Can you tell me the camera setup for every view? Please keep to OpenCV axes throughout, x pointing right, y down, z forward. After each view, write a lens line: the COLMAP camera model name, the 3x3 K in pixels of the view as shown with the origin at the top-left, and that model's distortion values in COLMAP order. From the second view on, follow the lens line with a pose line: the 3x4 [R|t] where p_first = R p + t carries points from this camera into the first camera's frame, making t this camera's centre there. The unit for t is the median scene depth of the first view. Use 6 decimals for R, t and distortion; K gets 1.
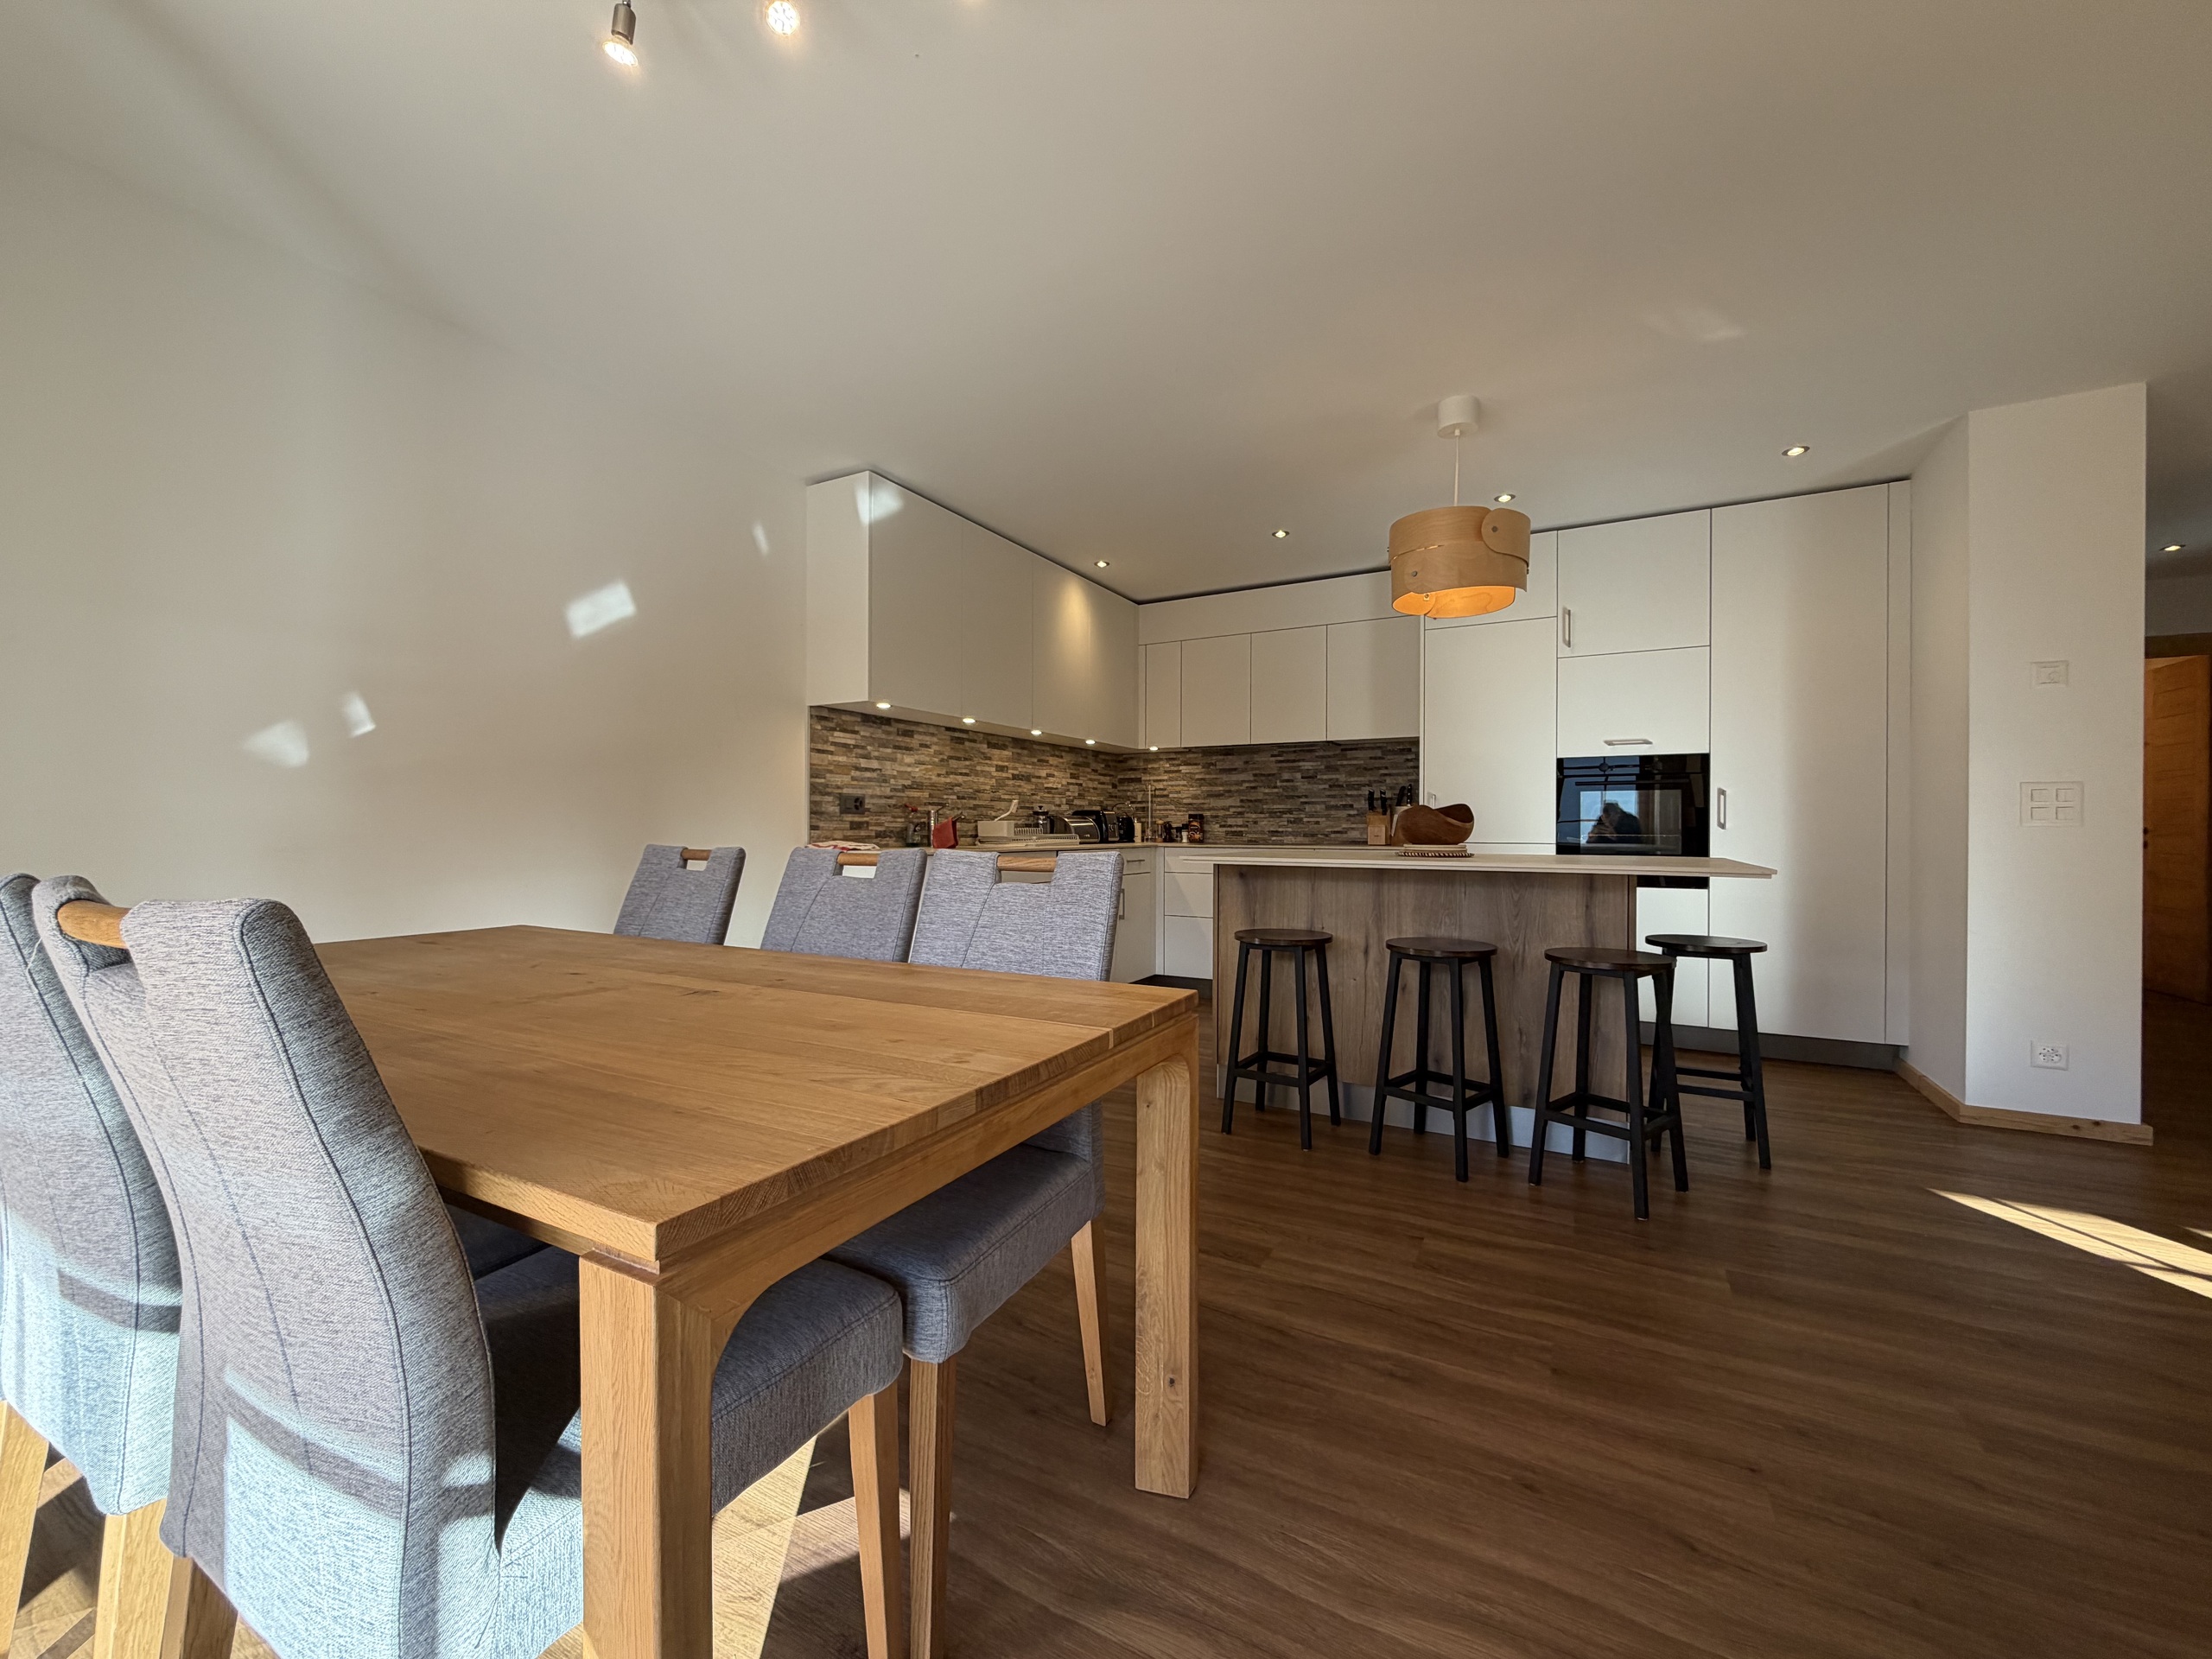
lens RADIAL K [[876.8, 0, 1104.2], [0, 876.8, 825.1], [0, 0, 1]] dist [-0.001379, 0.000001]
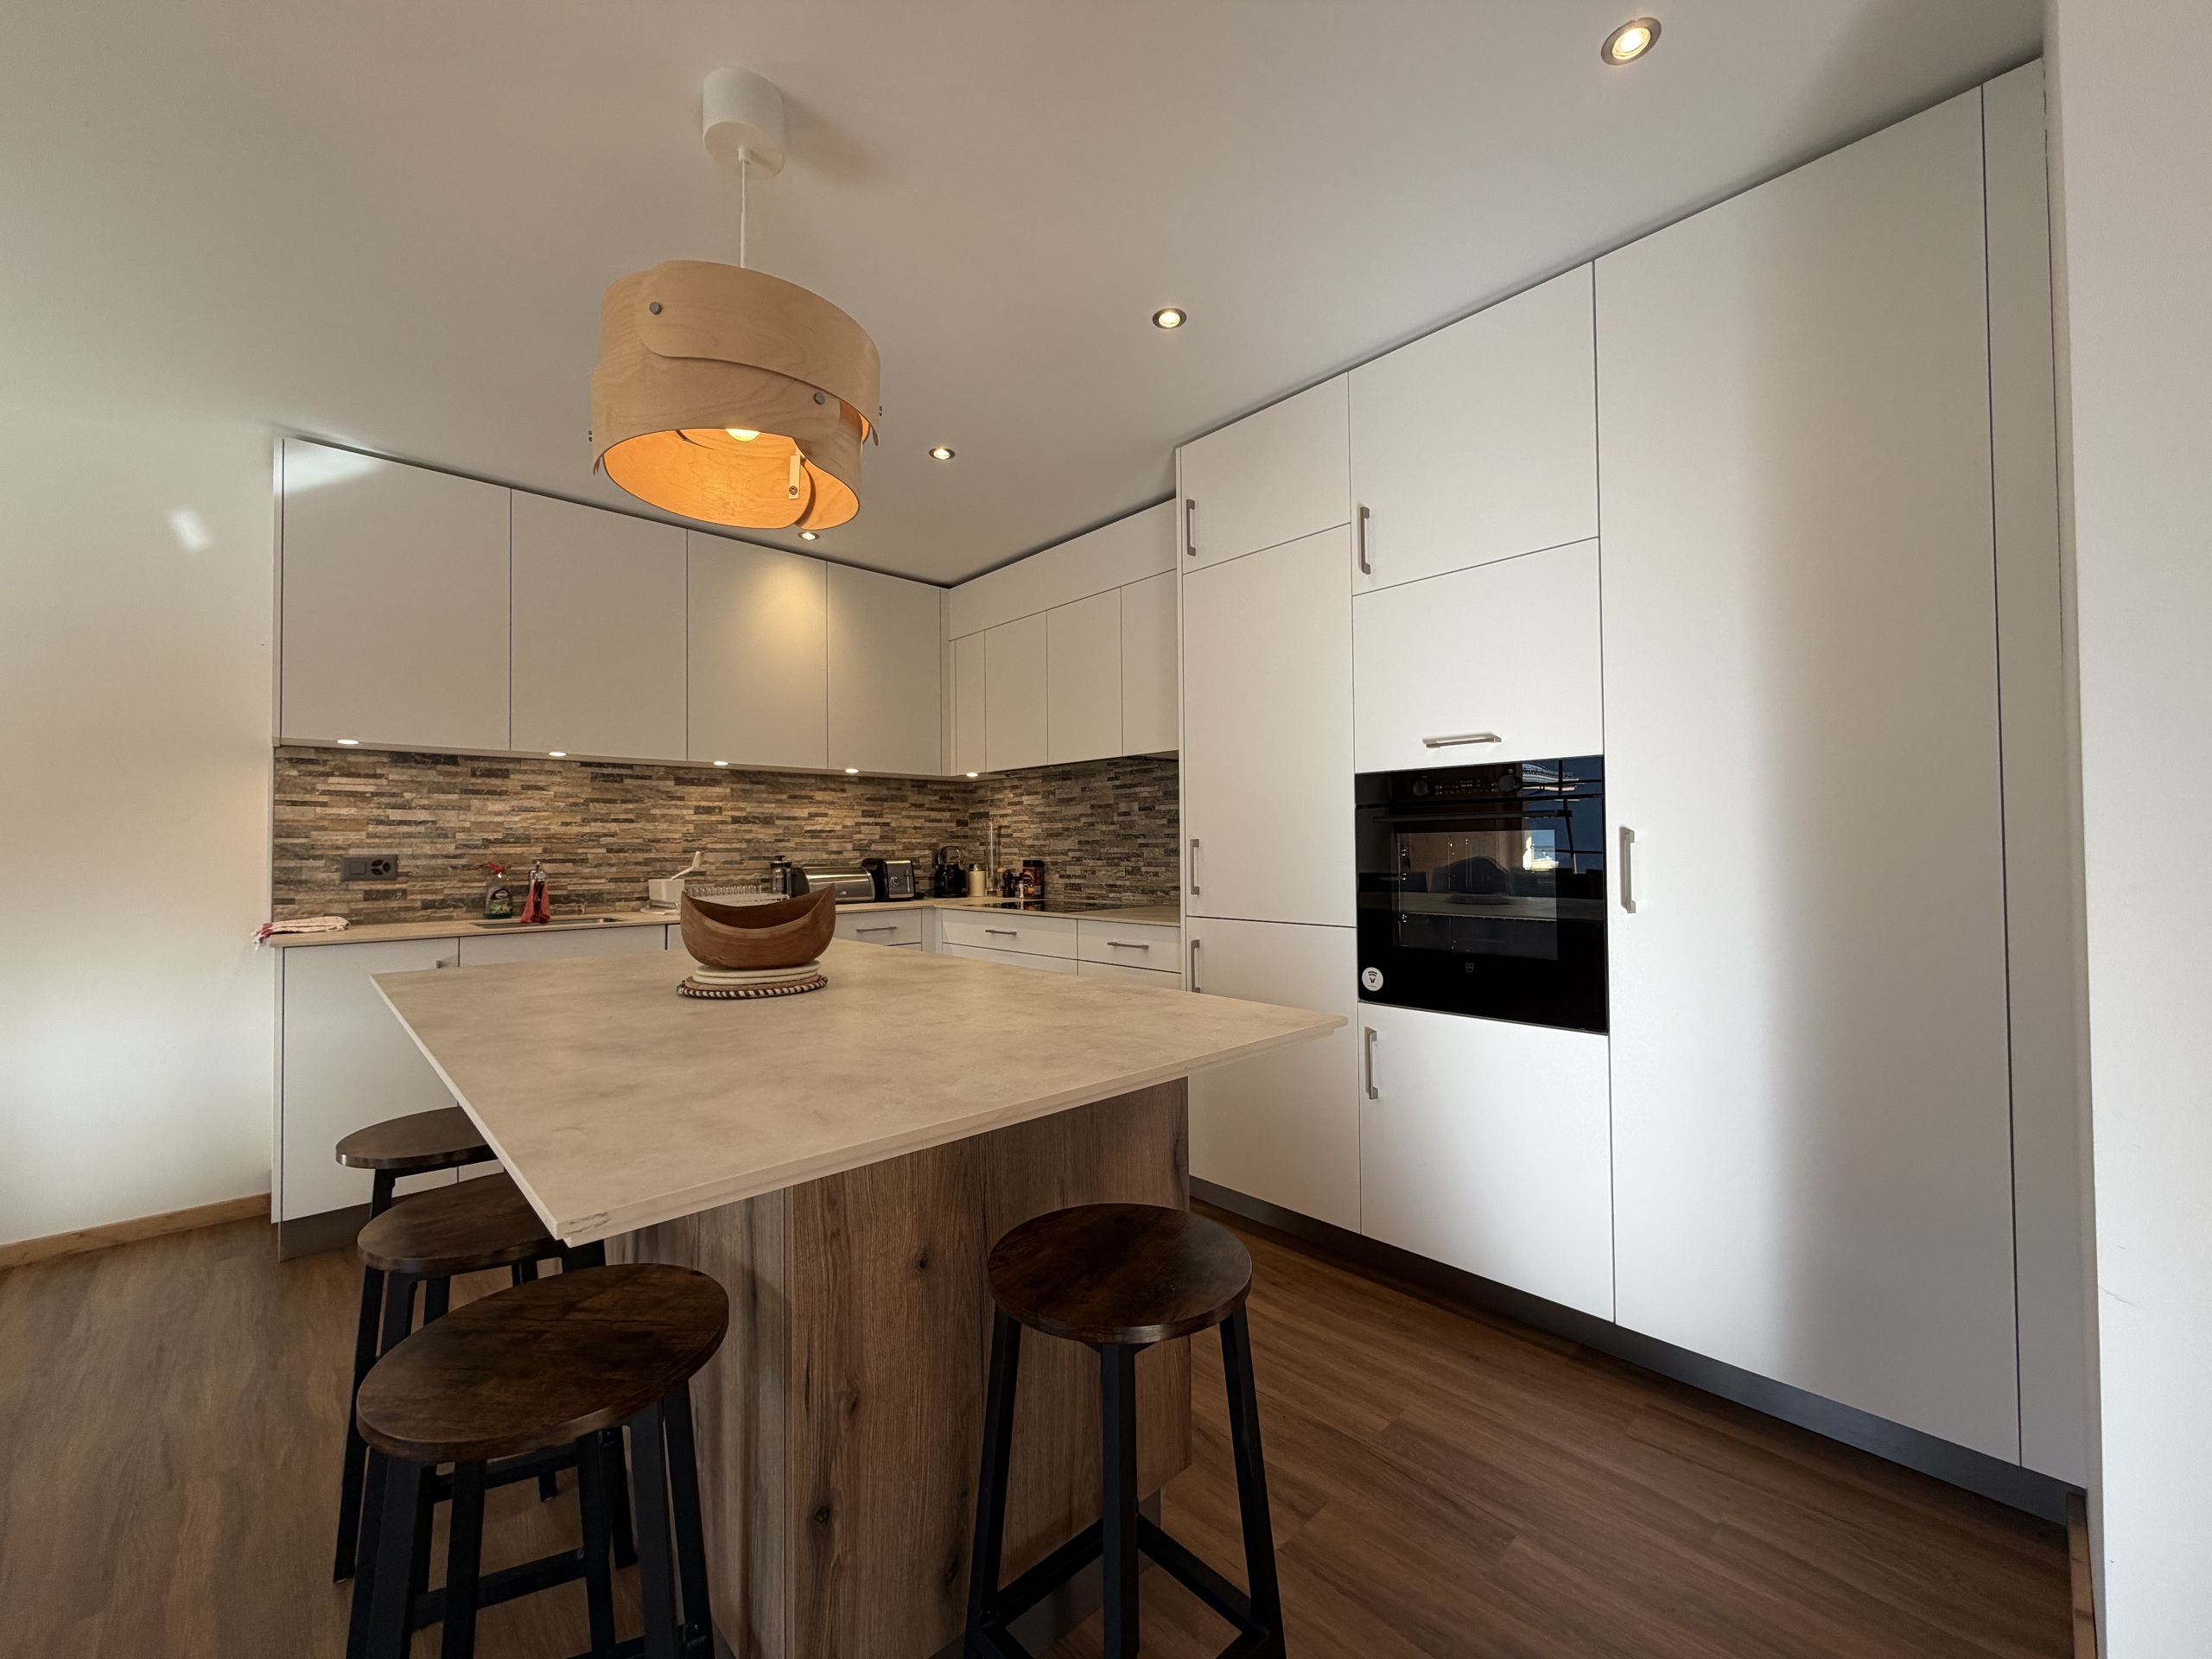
lens RADIAL K [[876.8, 0, 1111.0], [0, 876.8, 835.4], [0, 0, 1]] dist [-0.001379, 0.000001]
pose [[0.952493, -0.015659, -0.304158, 0.483995], [0.012783, 0.999853, -0.011442, -0.029540], [0.304292, 0.007010, 0.952553, 0.377066]]
